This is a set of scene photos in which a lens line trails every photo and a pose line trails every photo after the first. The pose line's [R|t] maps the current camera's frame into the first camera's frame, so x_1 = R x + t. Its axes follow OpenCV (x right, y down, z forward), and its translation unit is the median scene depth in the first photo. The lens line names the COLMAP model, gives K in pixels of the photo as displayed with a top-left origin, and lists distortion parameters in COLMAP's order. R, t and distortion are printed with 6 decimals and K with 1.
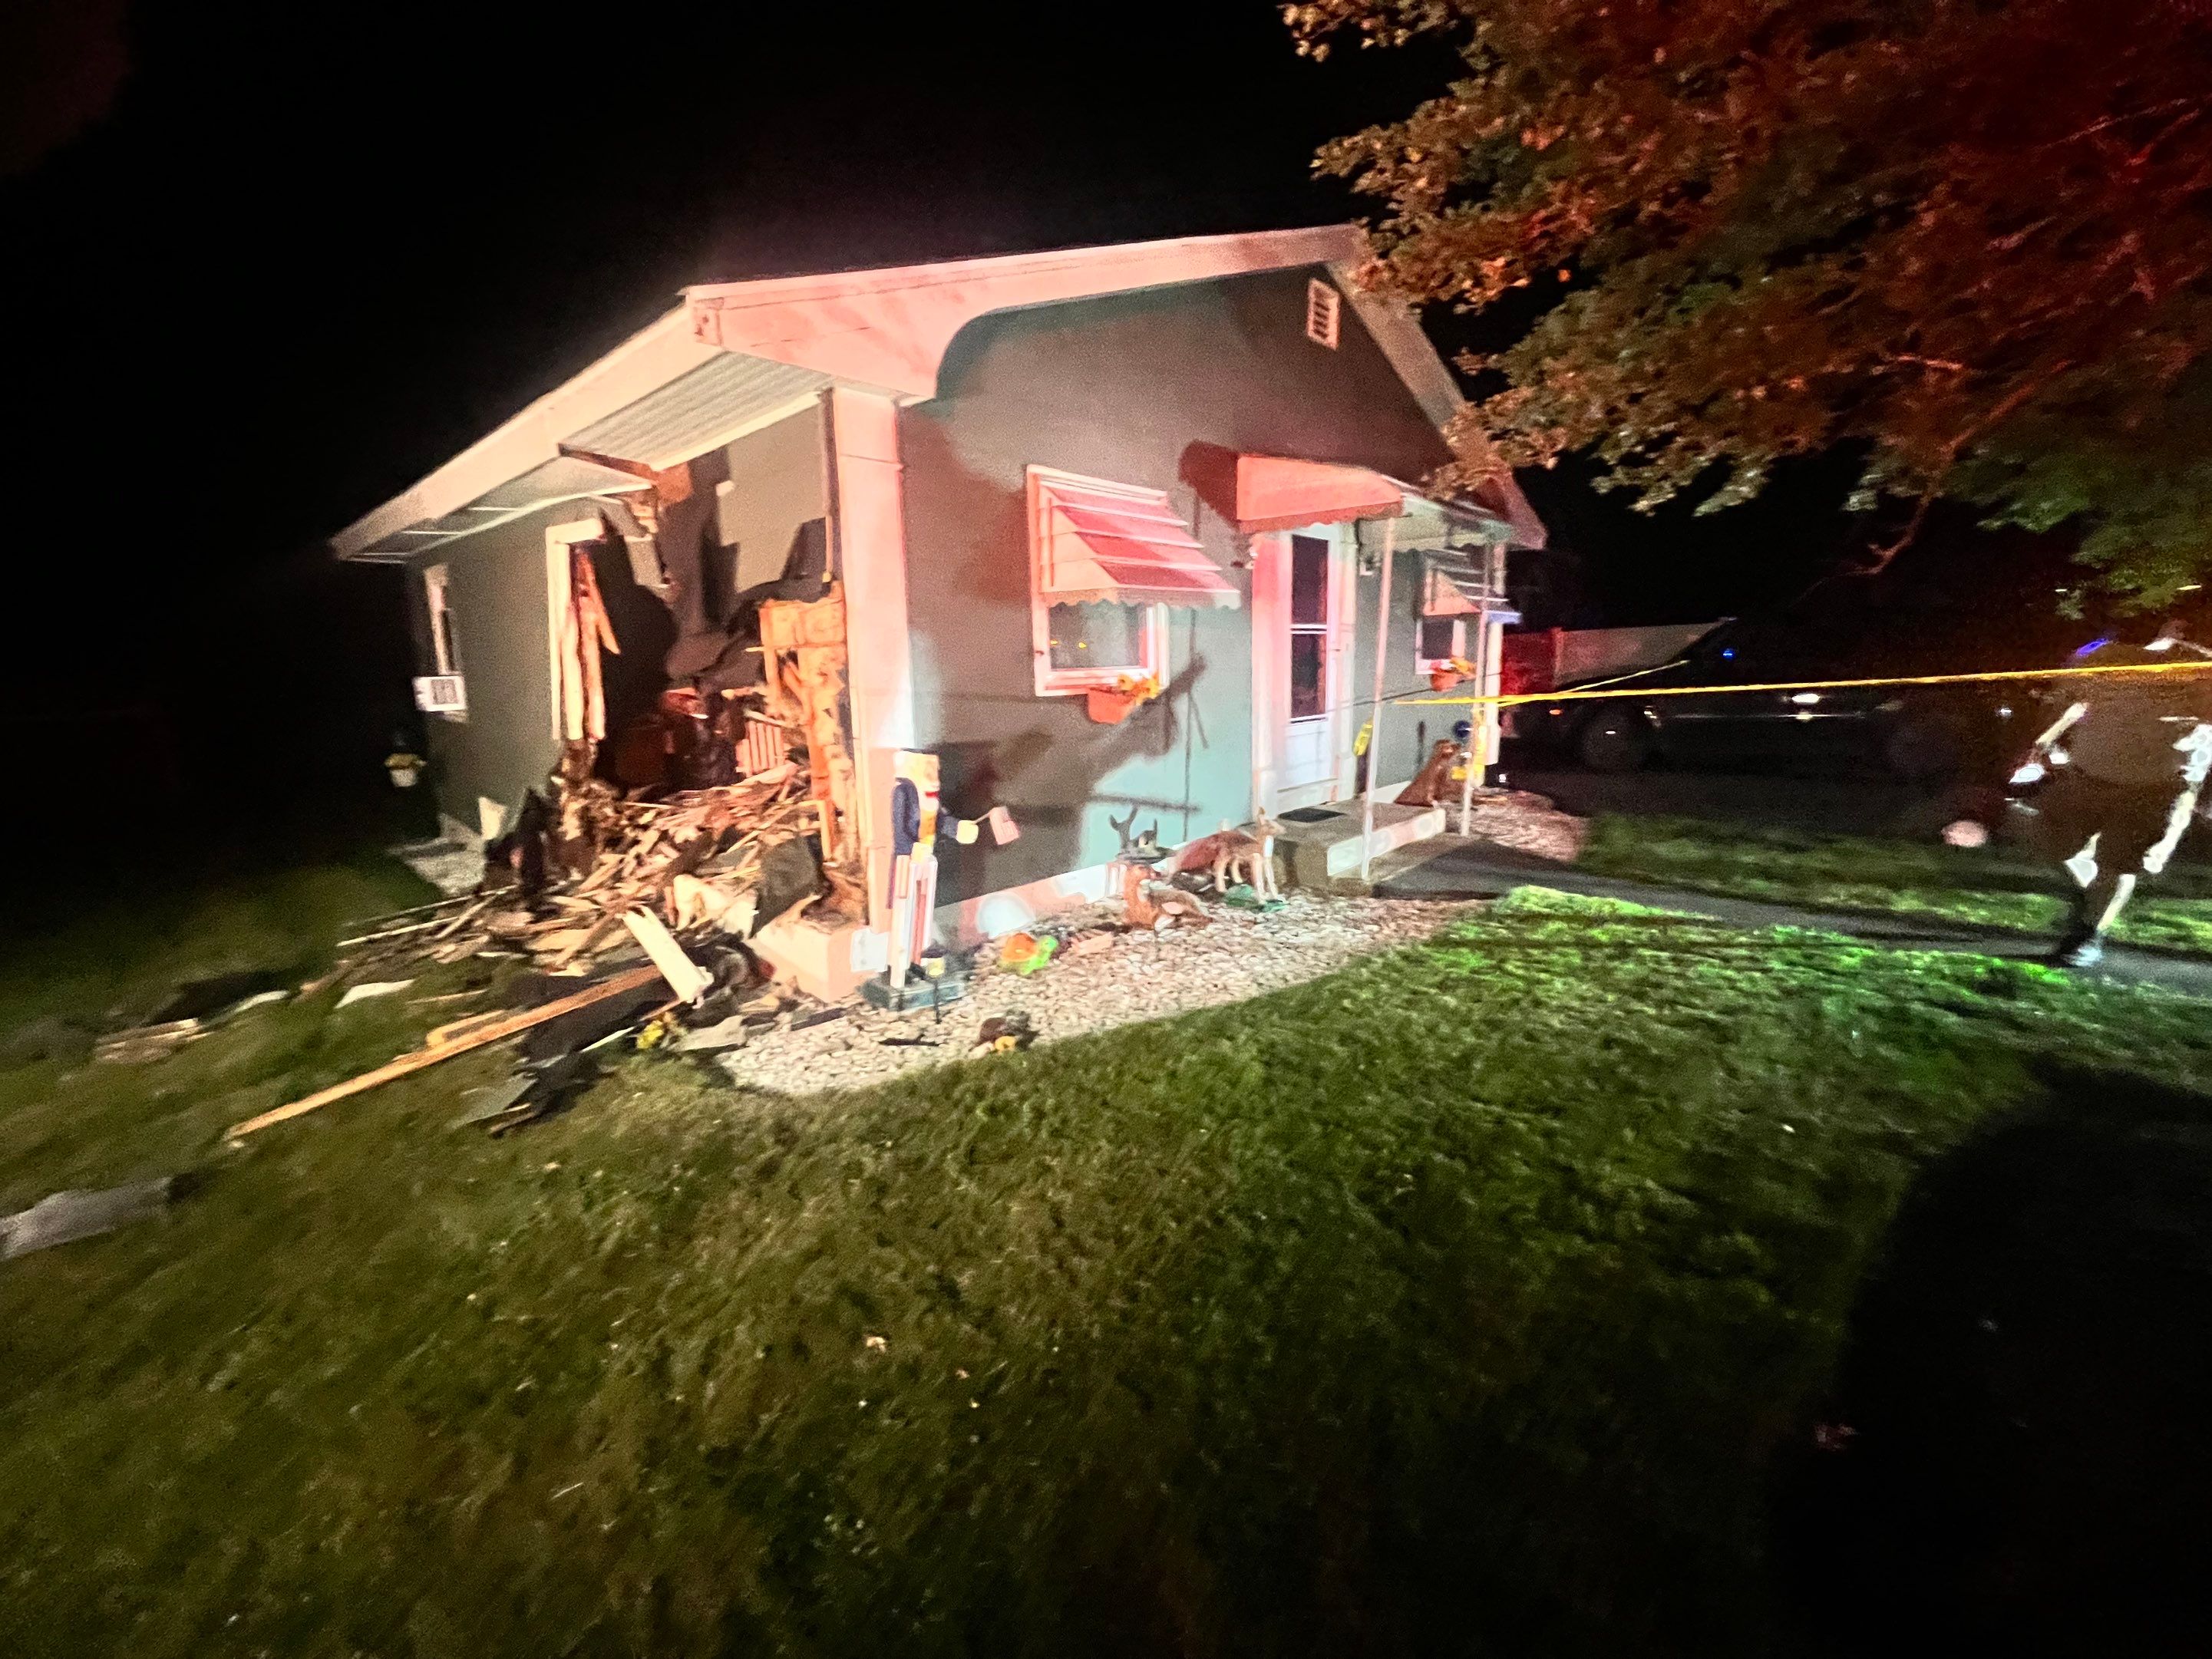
lens RADIAL K [[879.8, 0, 1103.8], [0, 879.8, 829.0], [0, 0, 1]] dist [-0.005813, 0.001578]
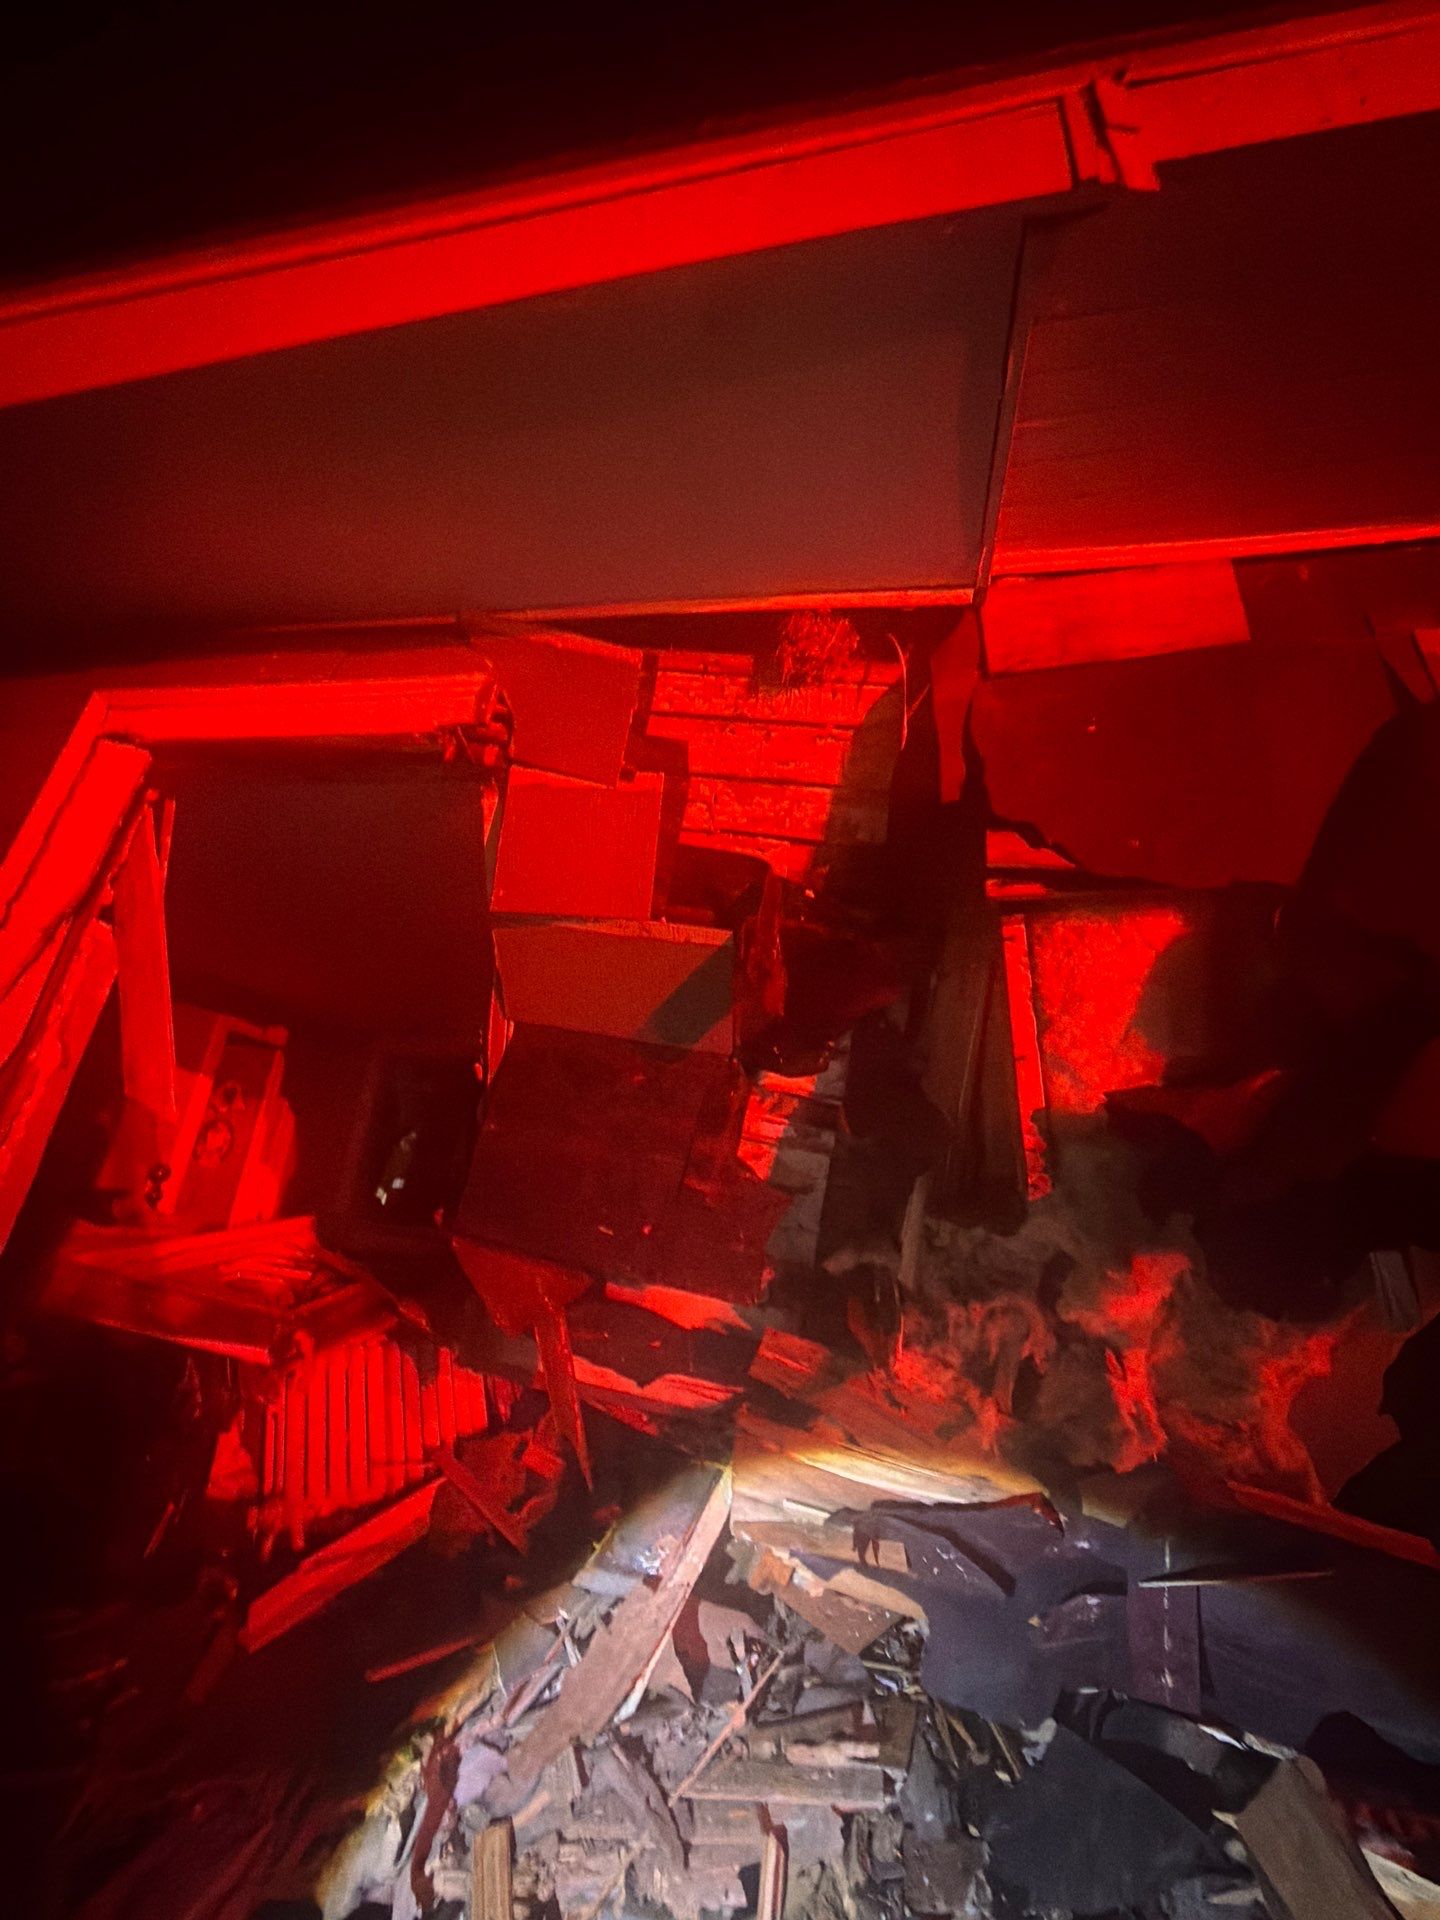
lens RADIAL K [[763.8, 0, 726.2], [0, 763.8, 964.0], [0, 0, 1]] dist [-0.005813, 0.001578]
pose [[0.838865, 0.242332, 0.487423, -0.817541], [0.036762, 0.868173, -0.494899, -0.179653], [-0.543097, 0.433072, 0.719371, 1.078260]]
